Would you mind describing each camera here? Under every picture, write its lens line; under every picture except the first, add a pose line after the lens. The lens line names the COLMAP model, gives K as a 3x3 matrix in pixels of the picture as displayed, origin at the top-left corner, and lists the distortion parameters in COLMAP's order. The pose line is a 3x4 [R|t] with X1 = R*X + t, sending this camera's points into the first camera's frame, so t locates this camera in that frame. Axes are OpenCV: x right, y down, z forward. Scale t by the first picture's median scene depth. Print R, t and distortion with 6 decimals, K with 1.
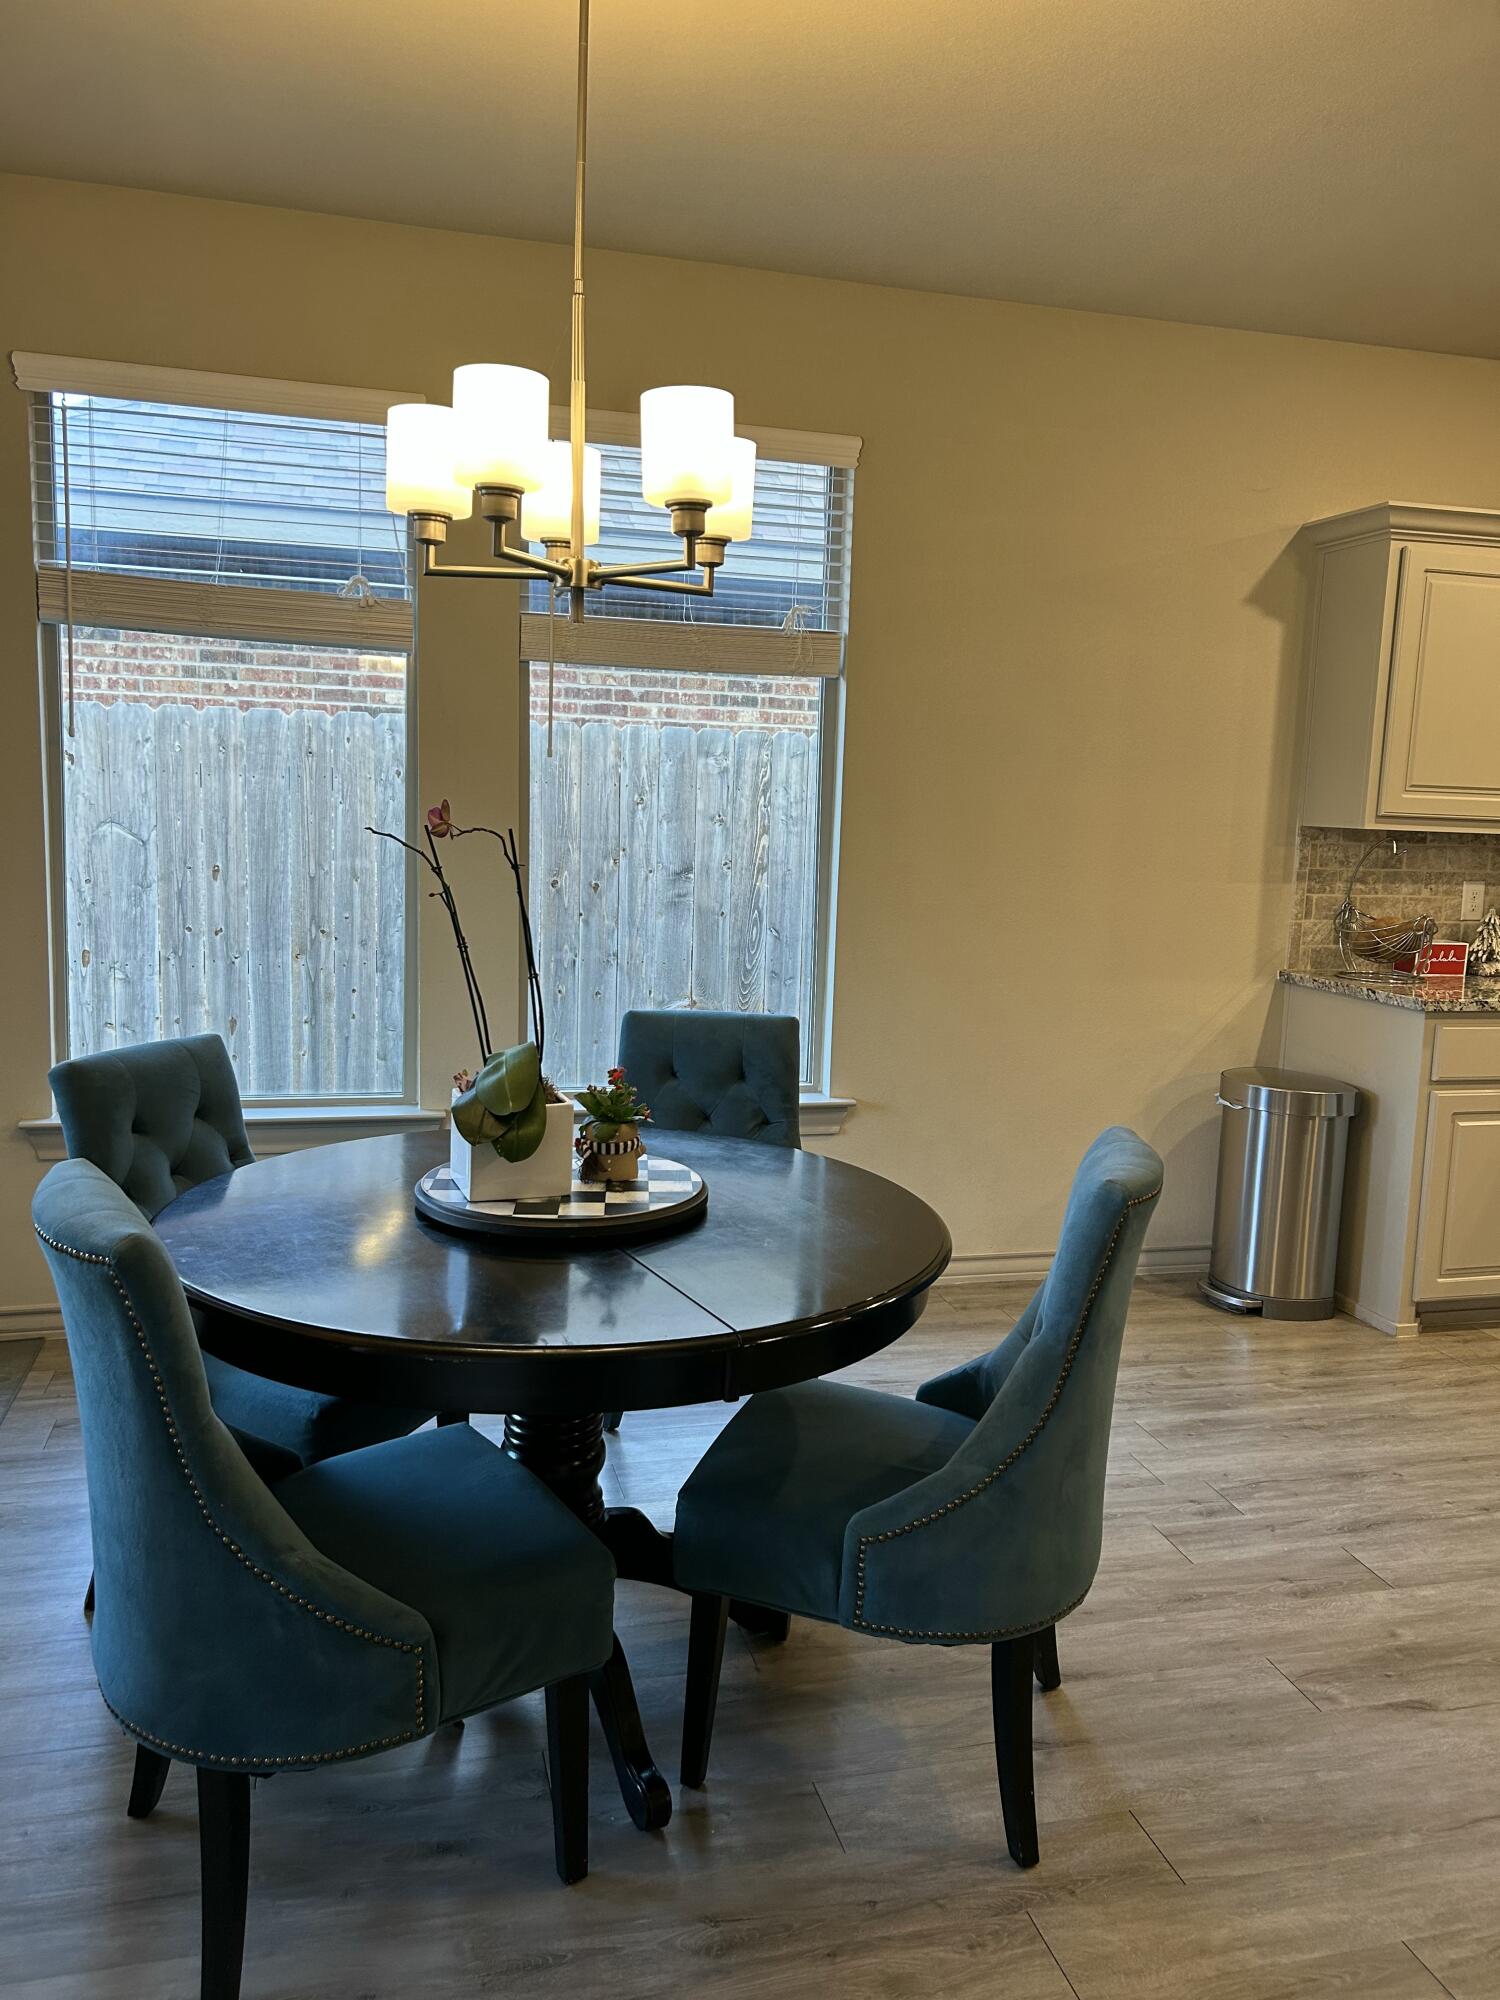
lens RADIAL K [[1502.4, 0, 763.0], [0, 1502.4, 1004.0], [0, 0, 1]] dist [0.063701, -0.054008]
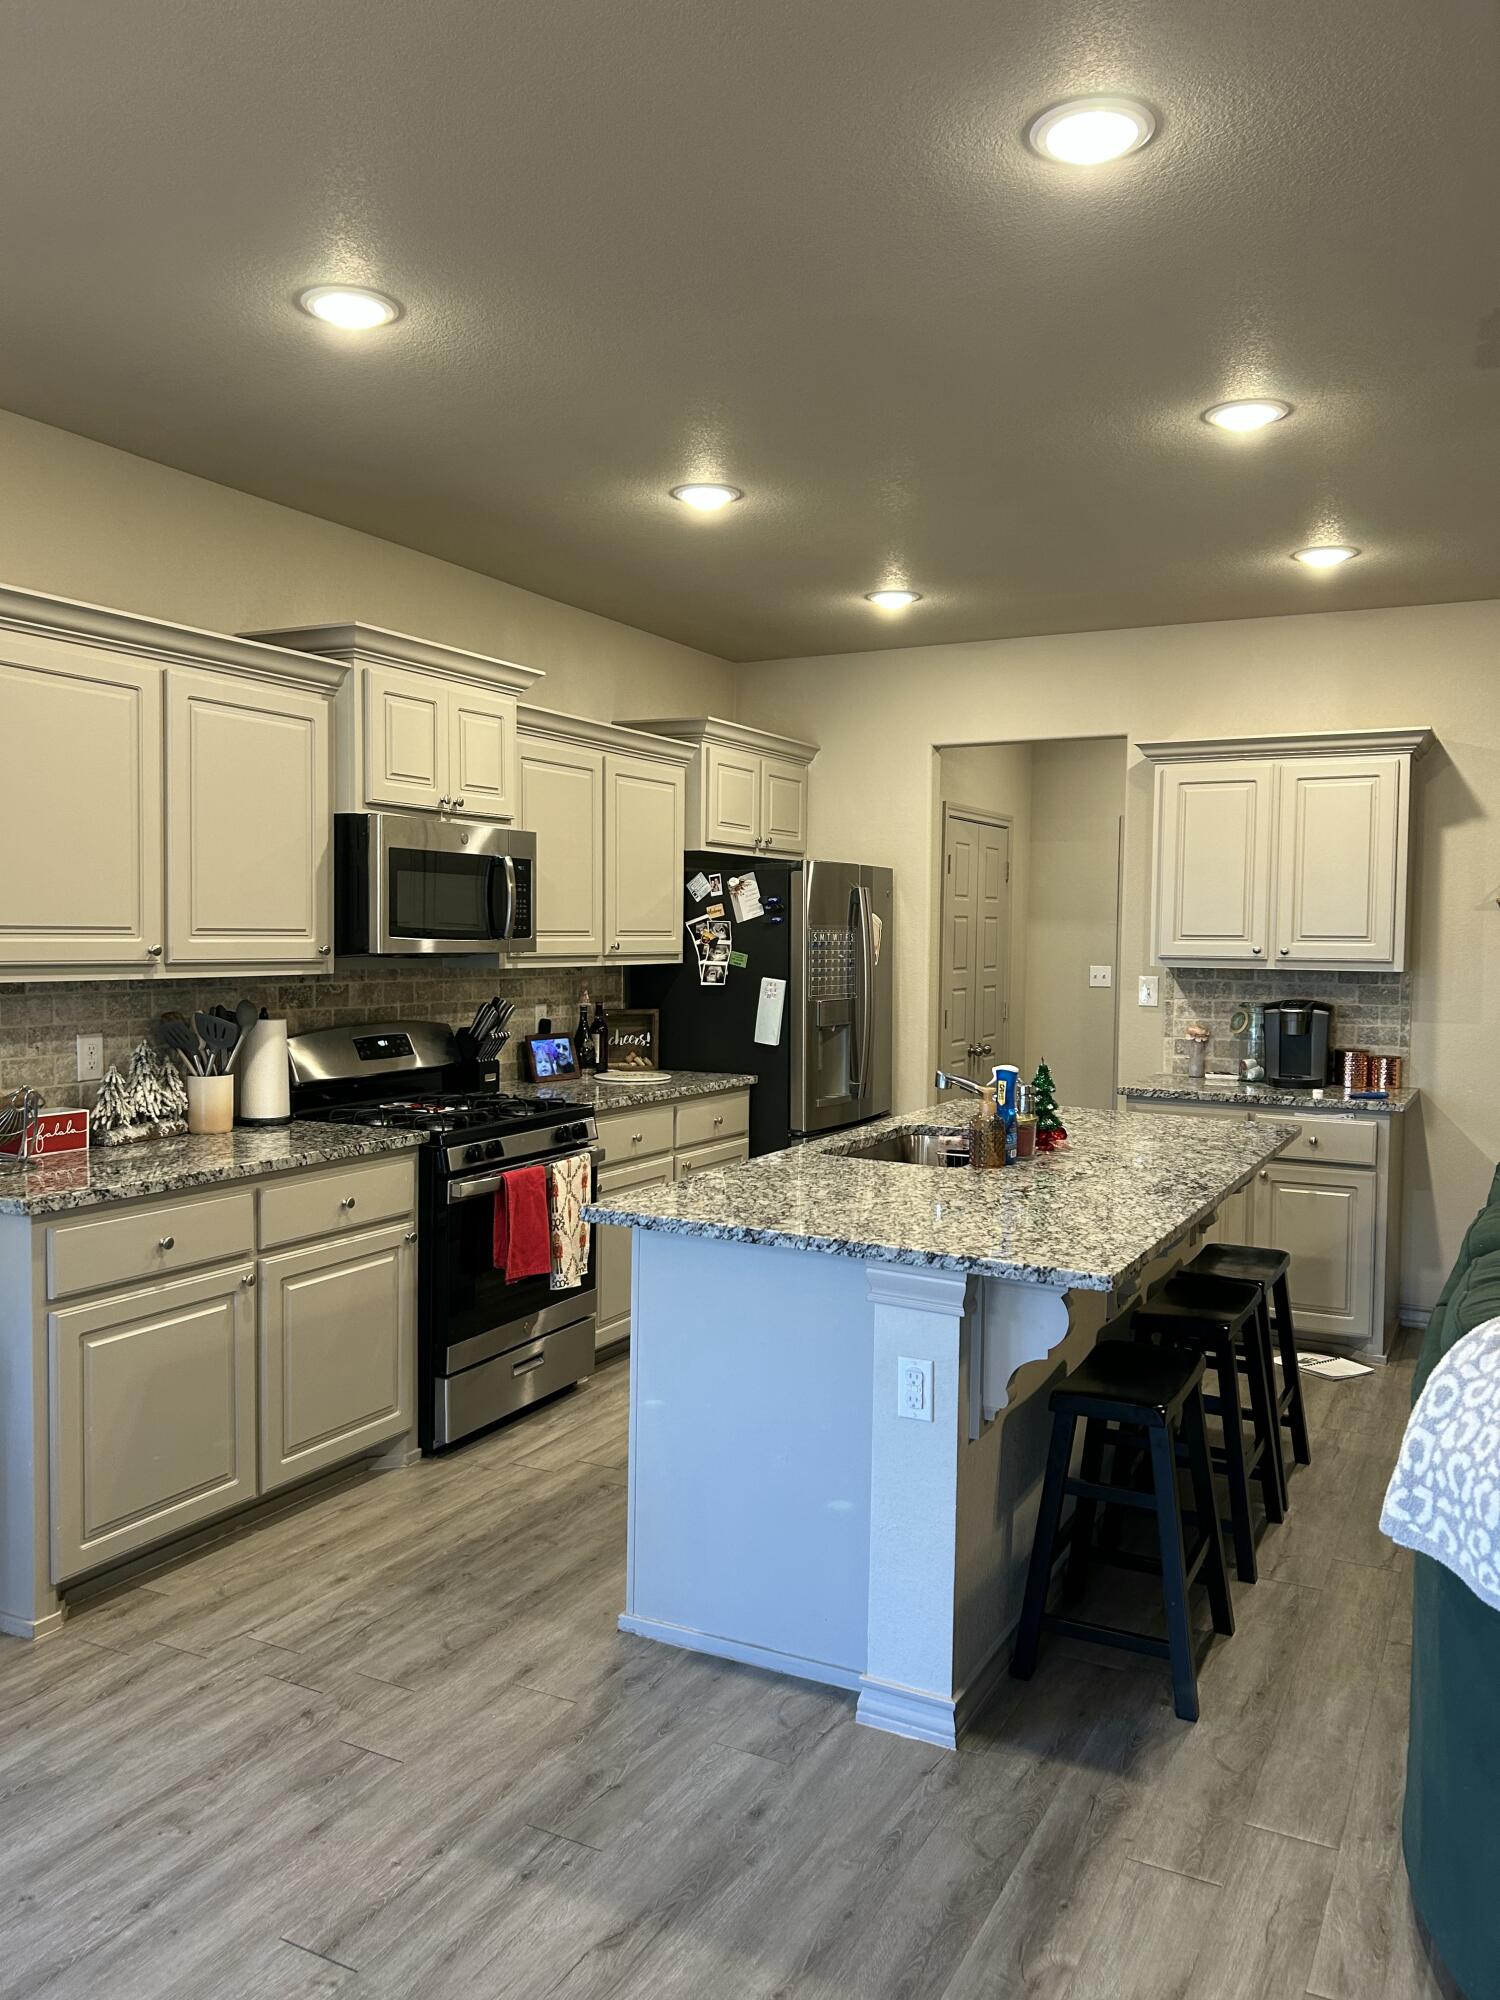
lens RADIAL K [[1502.4, 0, 755.5], [0, 1502.4, 994.2], [0, 0, 1]] dist [0.063701, -0.054008]
pose [[0.680561, -0.057881, 0.730402, 0.107024], [0.115017, 0.992955, -0.028482, -0.036994], [-0.723607, 0.103393, 0.682424, 0.156335]]
